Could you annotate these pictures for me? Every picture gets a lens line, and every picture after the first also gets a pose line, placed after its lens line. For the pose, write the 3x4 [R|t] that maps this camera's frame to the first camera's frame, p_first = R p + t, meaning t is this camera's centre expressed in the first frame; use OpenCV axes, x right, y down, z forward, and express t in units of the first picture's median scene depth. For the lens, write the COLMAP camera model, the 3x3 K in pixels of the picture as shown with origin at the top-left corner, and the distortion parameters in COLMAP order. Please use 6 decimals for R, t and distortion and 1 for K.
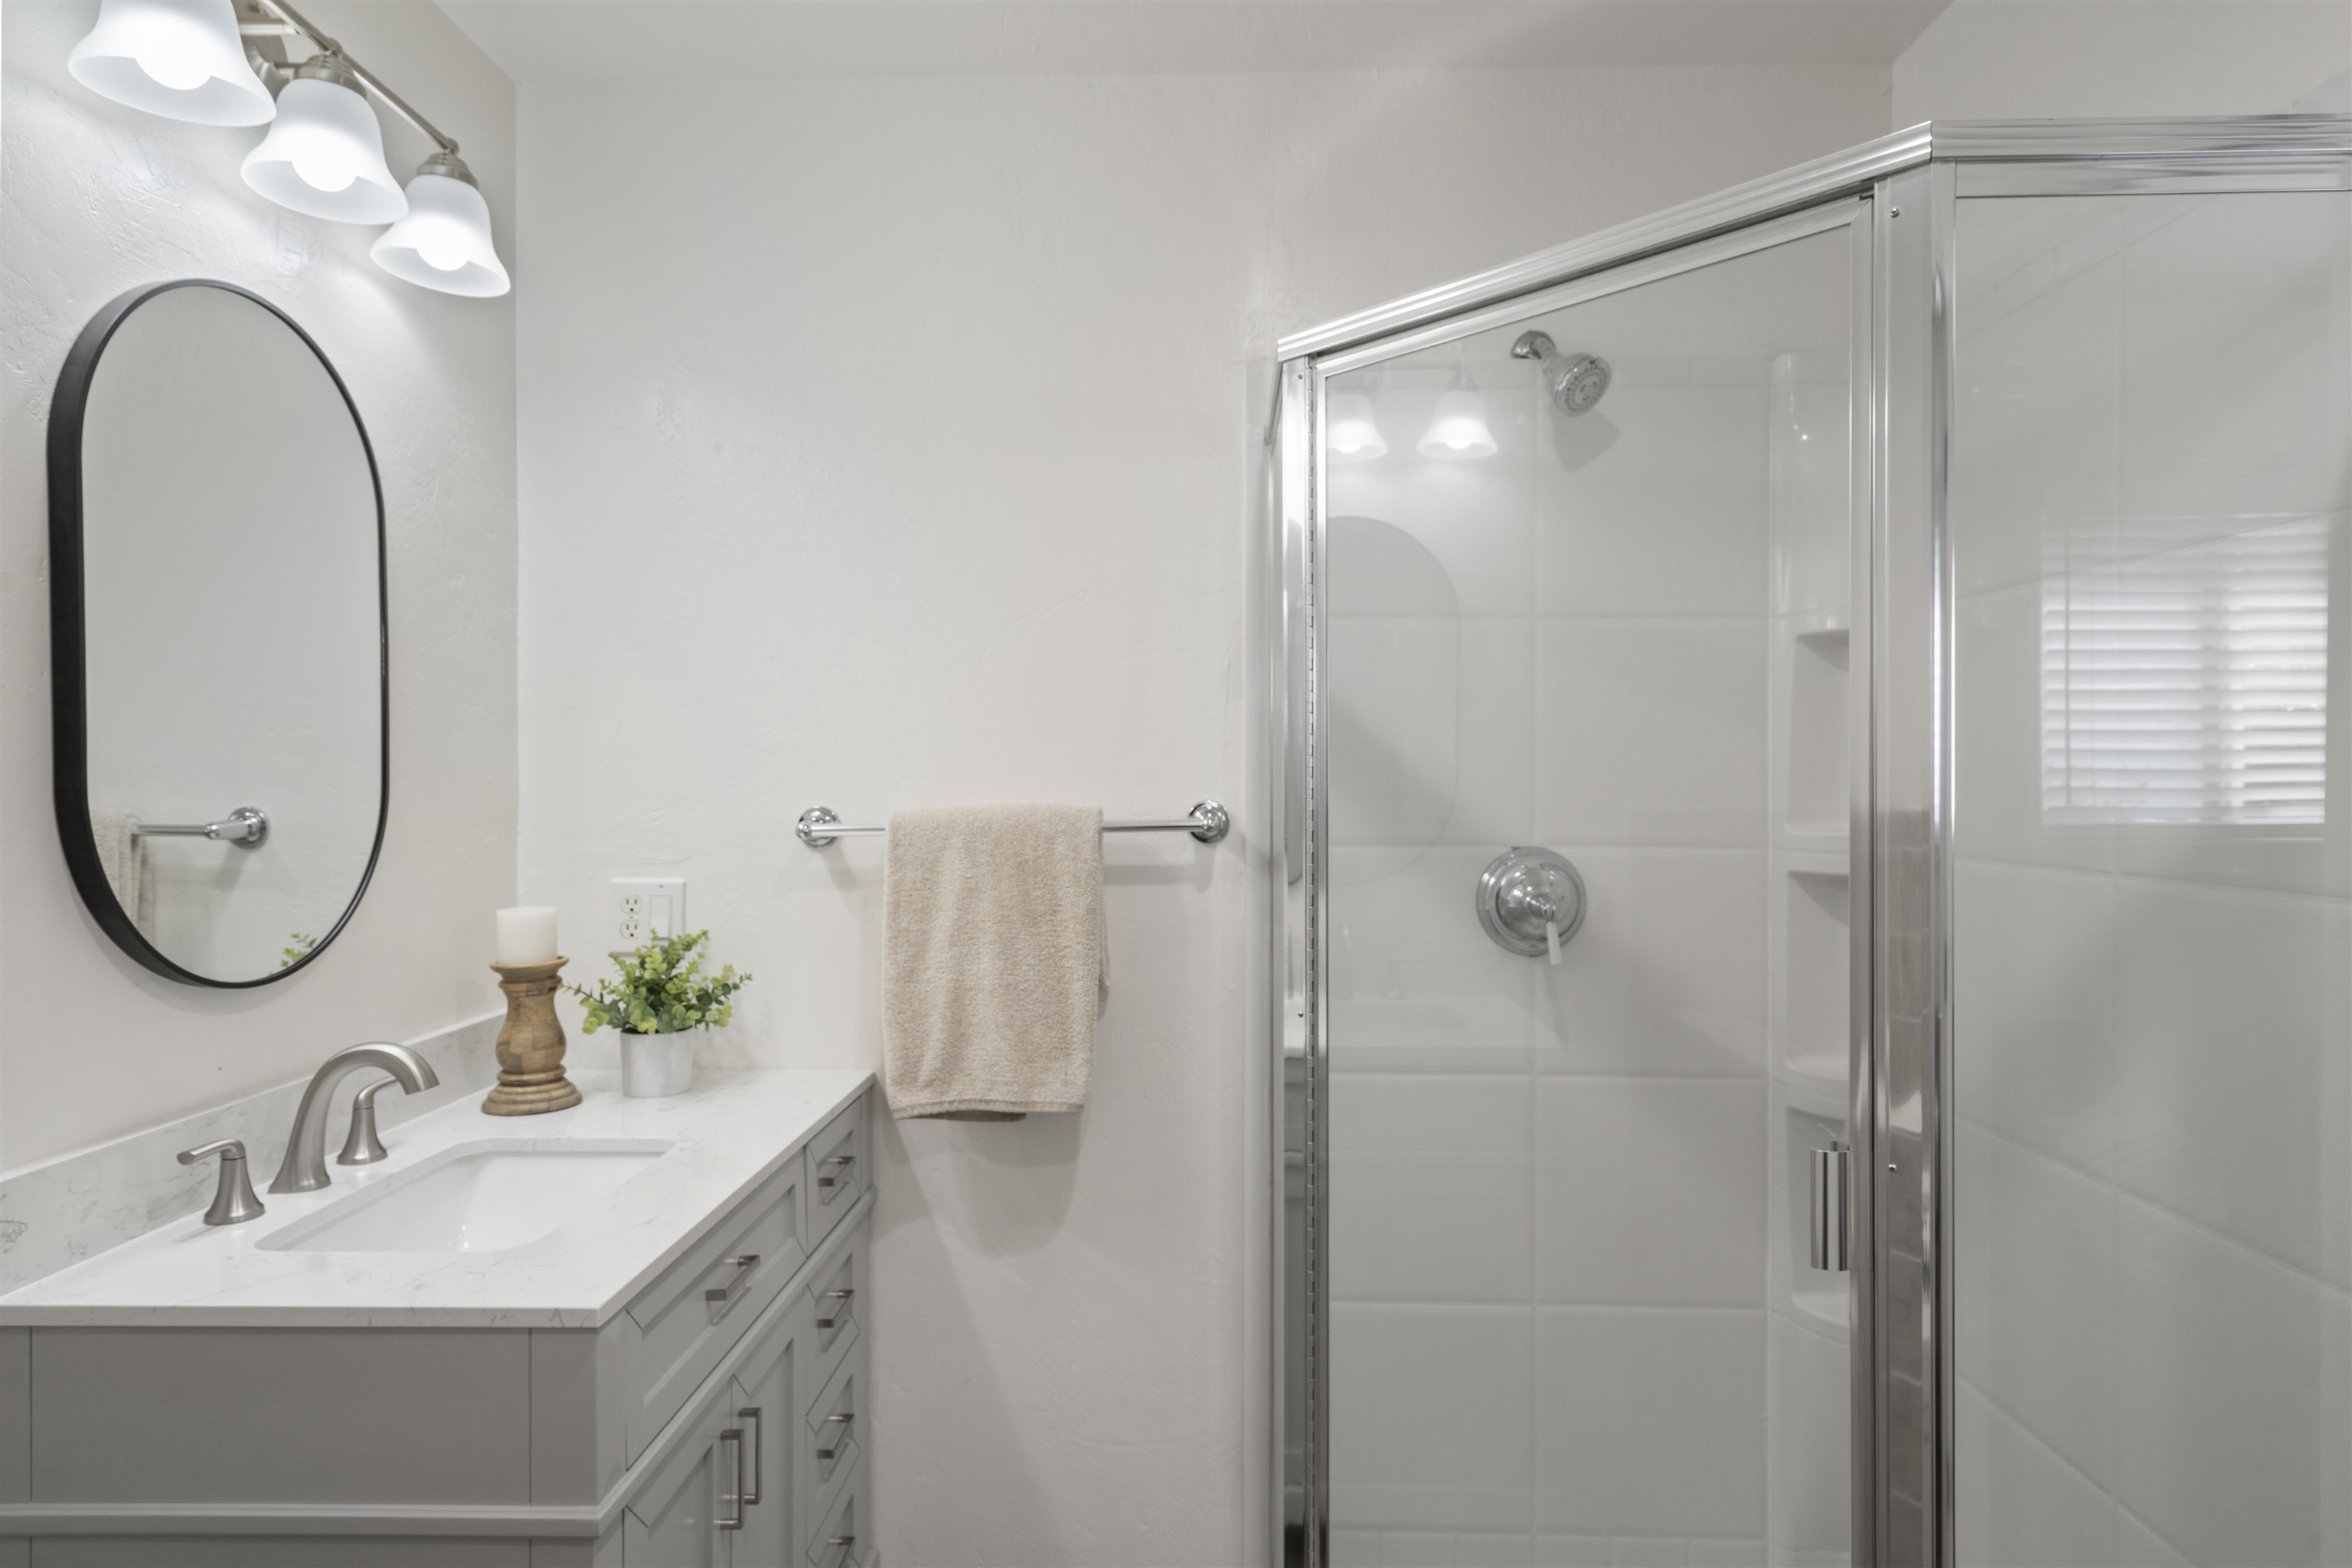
lens RADIAL K [[1310.0, 0, 1176.0], [0, 1310.0, 784.0], [0, 0, 1]] dist [0.015378, -0.000399]
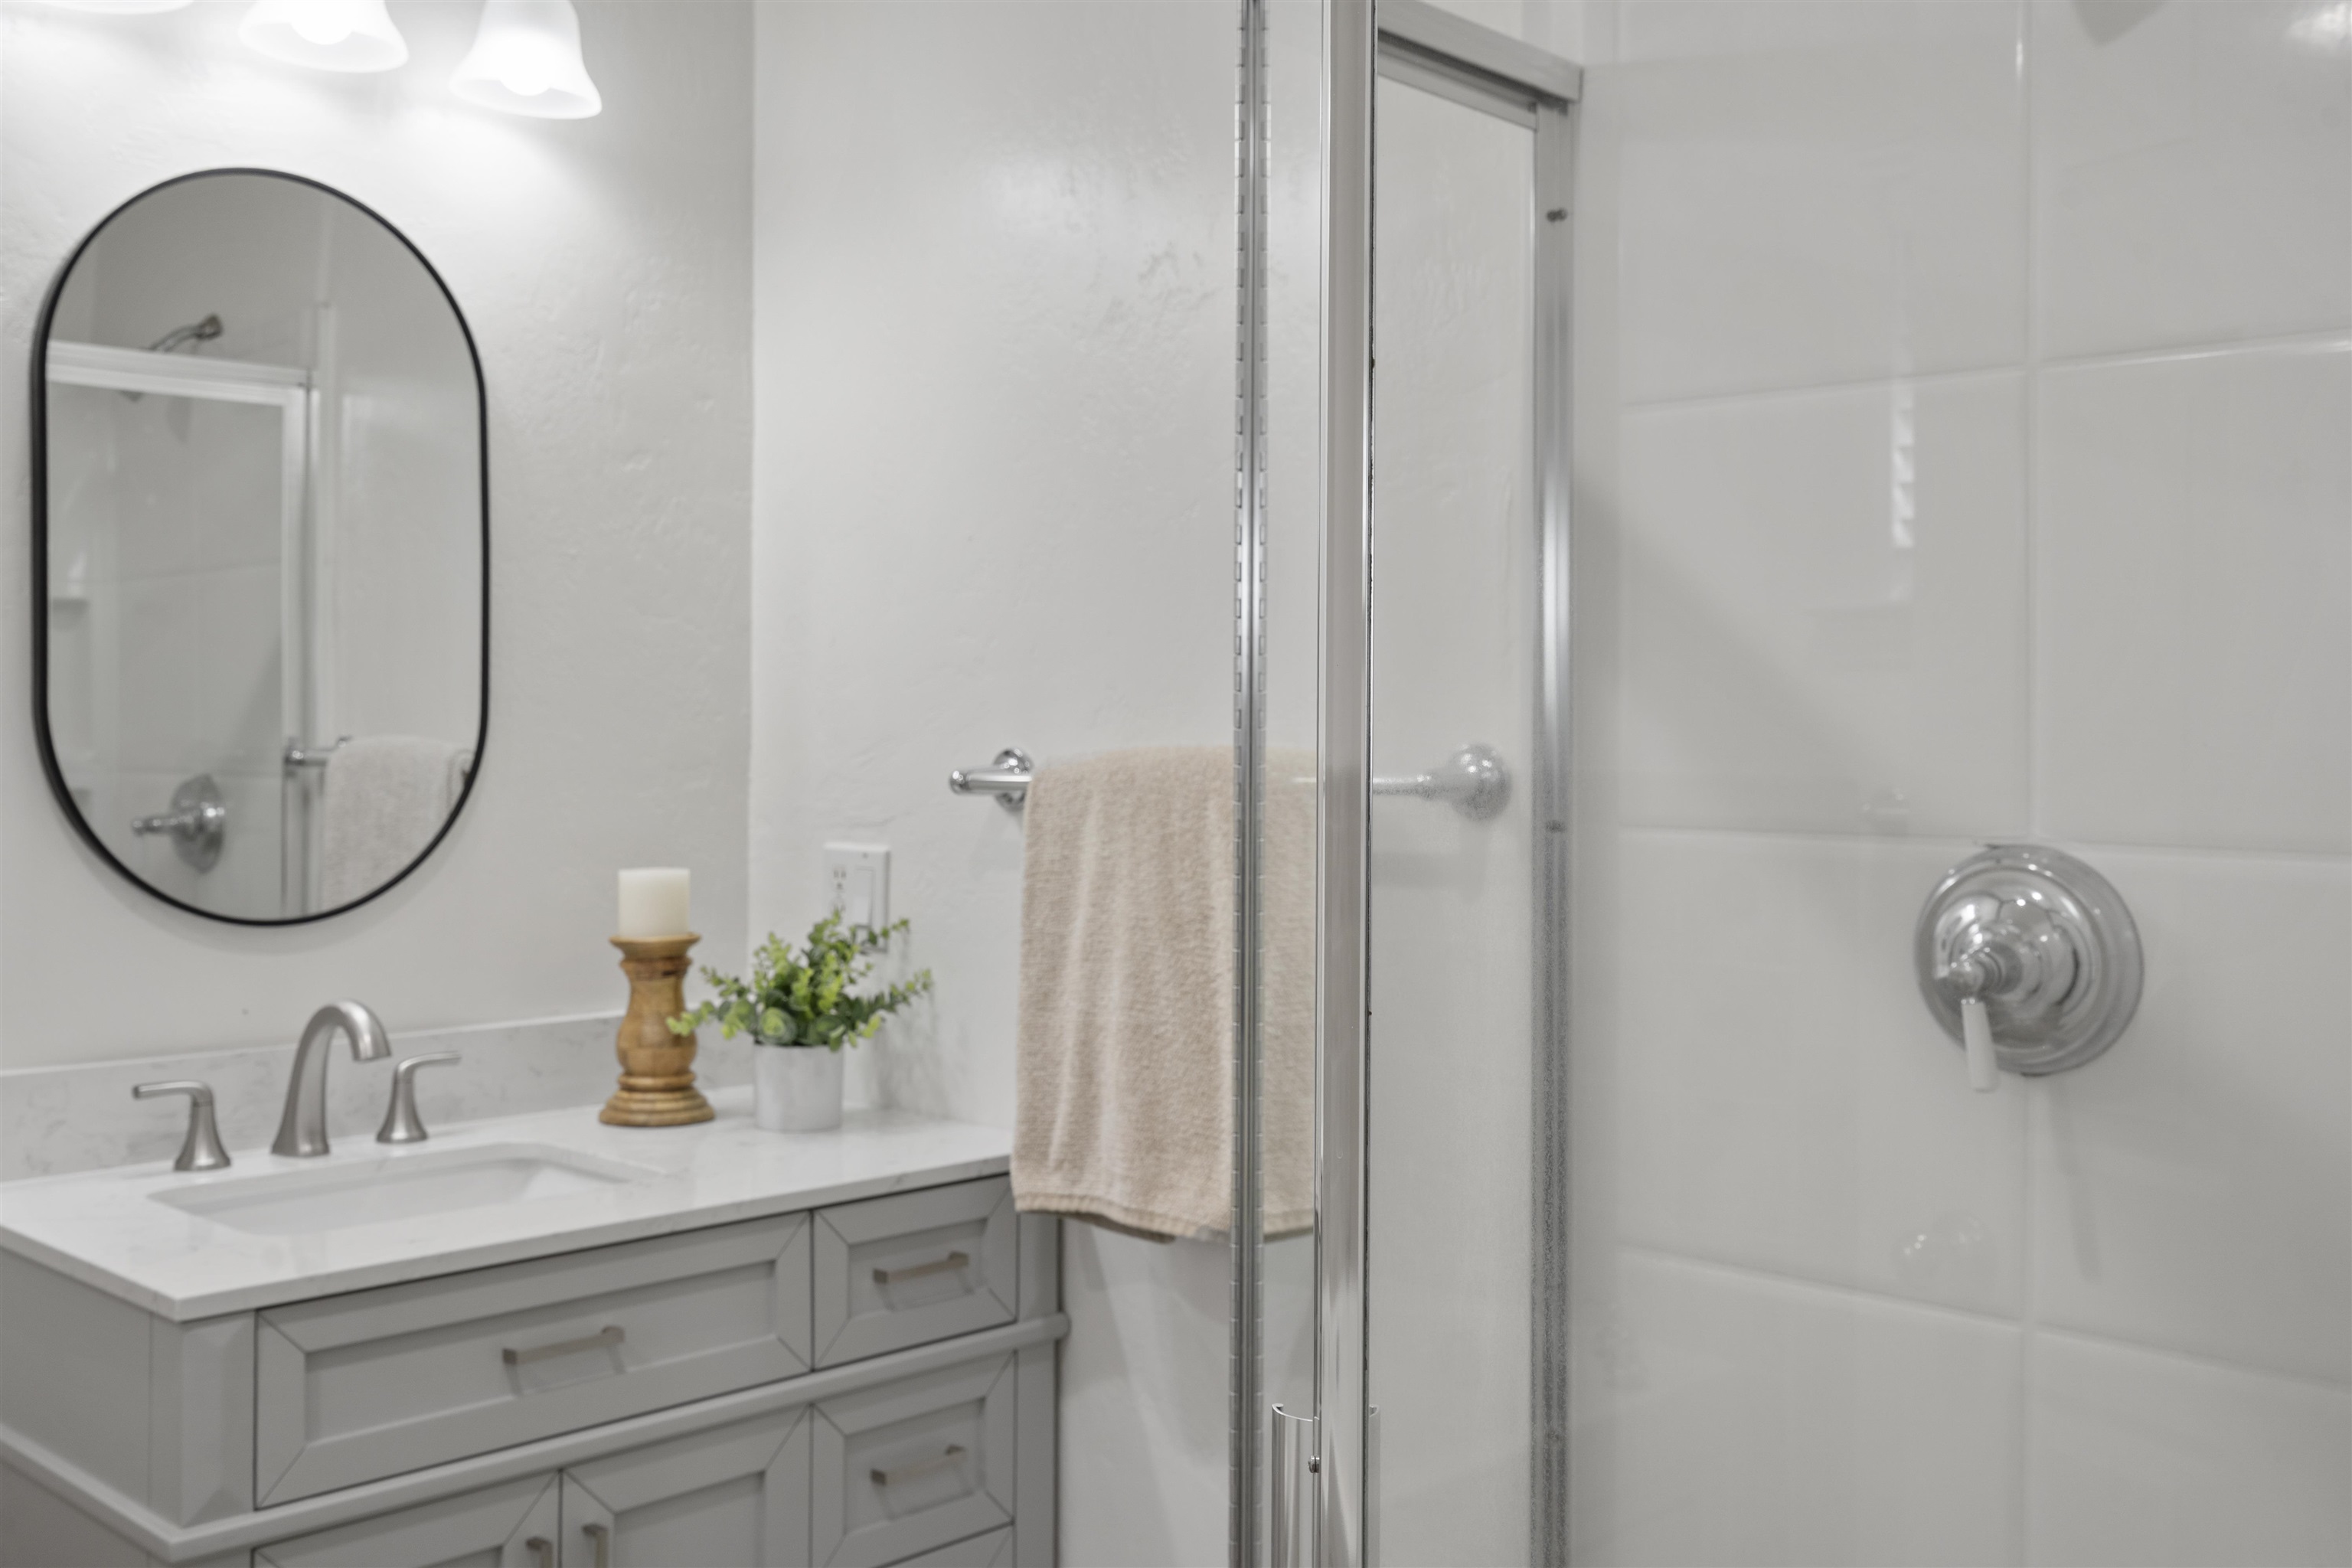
lens RADIAL K [[2195.1, 0, 1176.0], [0, 2195.1, 784.0], [0, 0, 1]] dist [0.009512, 0.010012]
pose [[0.743721, 0.017973, -0.668248, 0.597835], [-0.009566, 0.999822, 0.016245, 0.016935], [0.668421, -0.005689, 0.743761, 0.213291]]
